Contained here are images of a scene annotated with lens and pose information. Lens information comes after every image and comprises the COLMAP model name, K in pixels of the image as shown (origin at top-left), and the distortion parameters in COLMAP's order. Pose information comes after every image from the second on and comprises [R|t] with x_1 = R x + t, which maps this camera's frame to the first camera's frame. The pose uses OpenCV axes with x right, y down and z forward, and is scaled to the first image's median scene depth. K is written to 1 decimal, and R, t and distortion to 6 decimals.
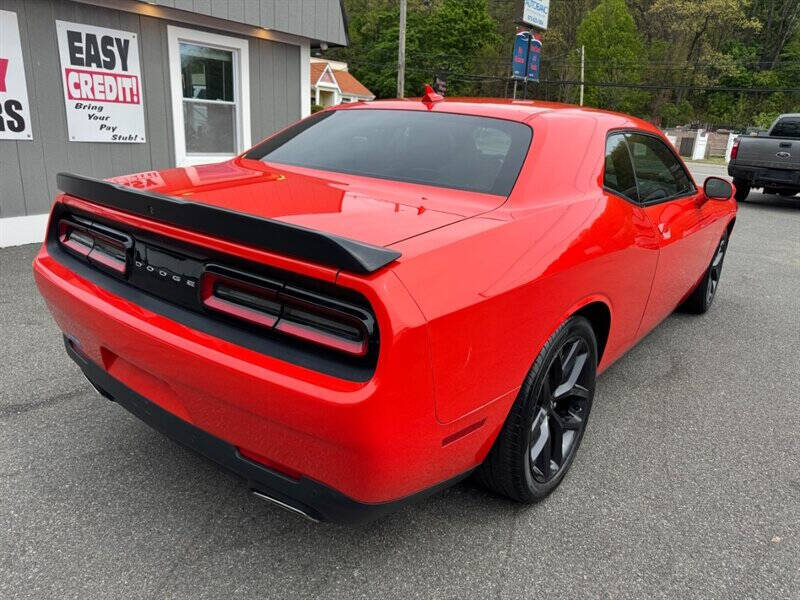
lens RADIAL K [[573.2, 0, 405.8], [0, 573.2, 302.7], [0, 0, 1]] dist [0.023225, -0.029568]
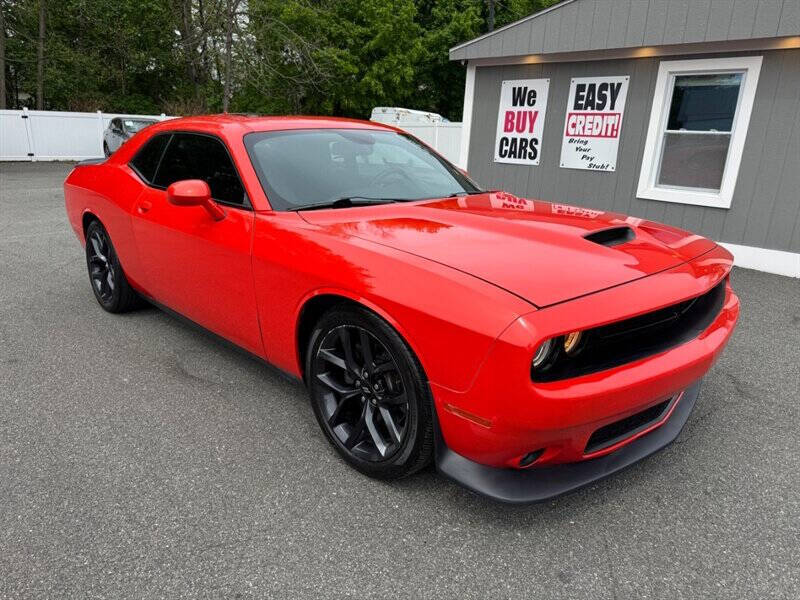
lens RADIAL K [[557.2, 0, 392.2], [0, 557.2, 302.8], [0, 0, 1]] dist [0.021070, -0.035539]
pose [[-0.152449, 0.222352, -0.962974, 0.768952], [-0.333673, 0.905571, 0.261922, -0.200745], [0.930281, 0.361248, -0.063861, 0.814152]]
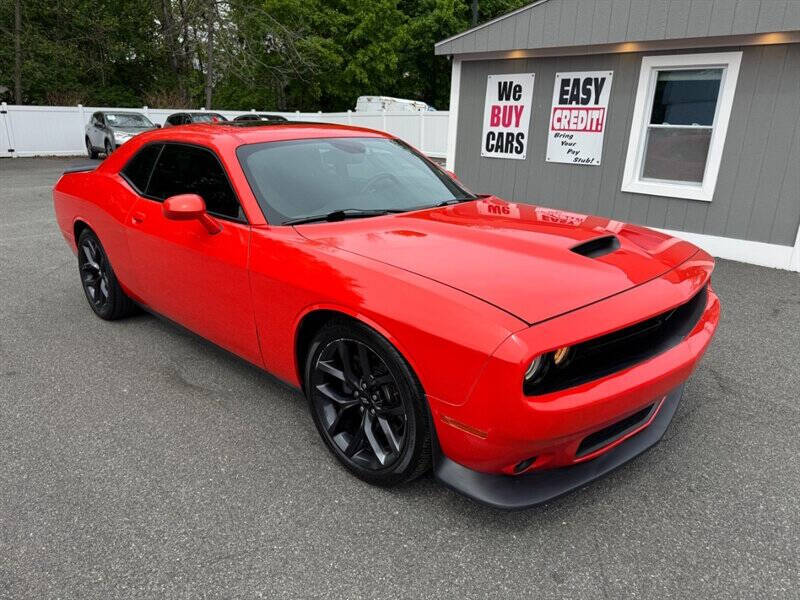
lens RADIAL K [[557.2, 0, 394.4], [0, 557.2, 301.3], [0, 0, 1]] dist [0.021070, -0.035539]
pose [[-0.125132, 0.243001, -0.961921, 0.777554], [-0.320743, 0.907571, 0.270995, -0.217966], [0.938864, 0.342440, -0.035625, 0.804648]]
